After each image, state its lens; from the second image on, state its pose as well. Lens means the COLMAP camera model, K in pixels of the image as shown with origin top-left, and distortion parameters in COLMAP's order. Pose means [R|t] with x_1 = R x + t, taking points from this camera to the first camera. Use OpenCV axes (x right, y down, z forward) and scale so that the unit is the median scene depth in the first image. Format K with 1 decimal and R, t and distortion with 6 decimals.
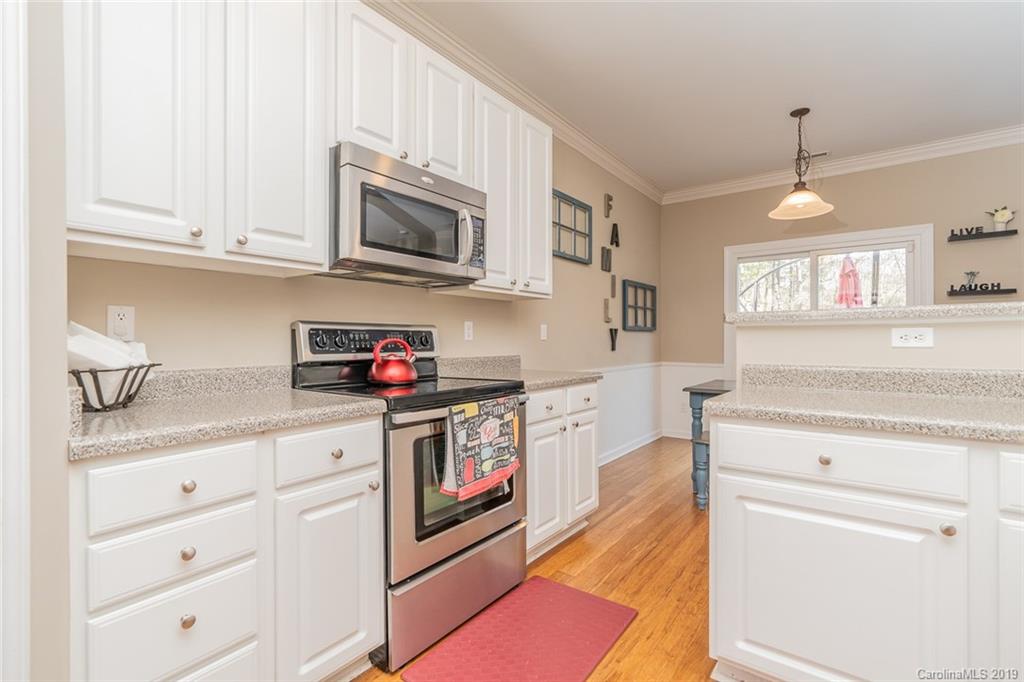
lens RADIAL K [[478.2, 0, 513.7], [0, 478.2, 342.6], [0, 0, 1]] dist [-0.014084, 0.000564]
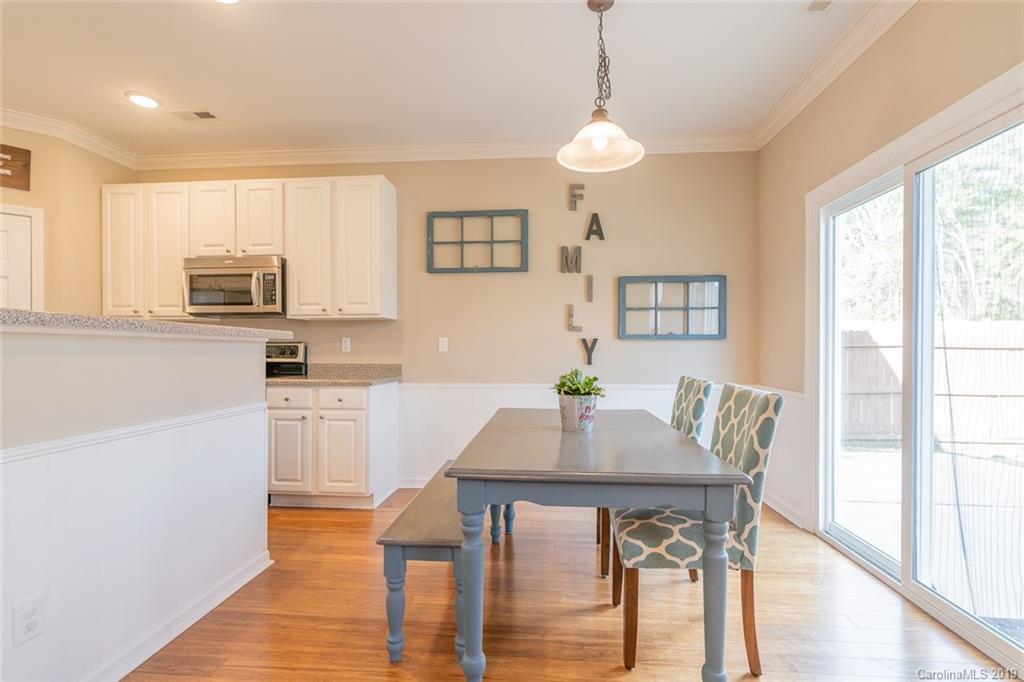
lens RADIAL K [[478.2, 0, 511.2], [0, 478.2, 347.4], [0, 0, 1]] dist [-0.014084, 0.000564]
pose [[0.519022, 0.001580, -0.854759, 0.946496], [-0.007569, 0.999968, -0.002747, -0.011829], [0.854727, 0.007896, 0.519017, 0.491197]]
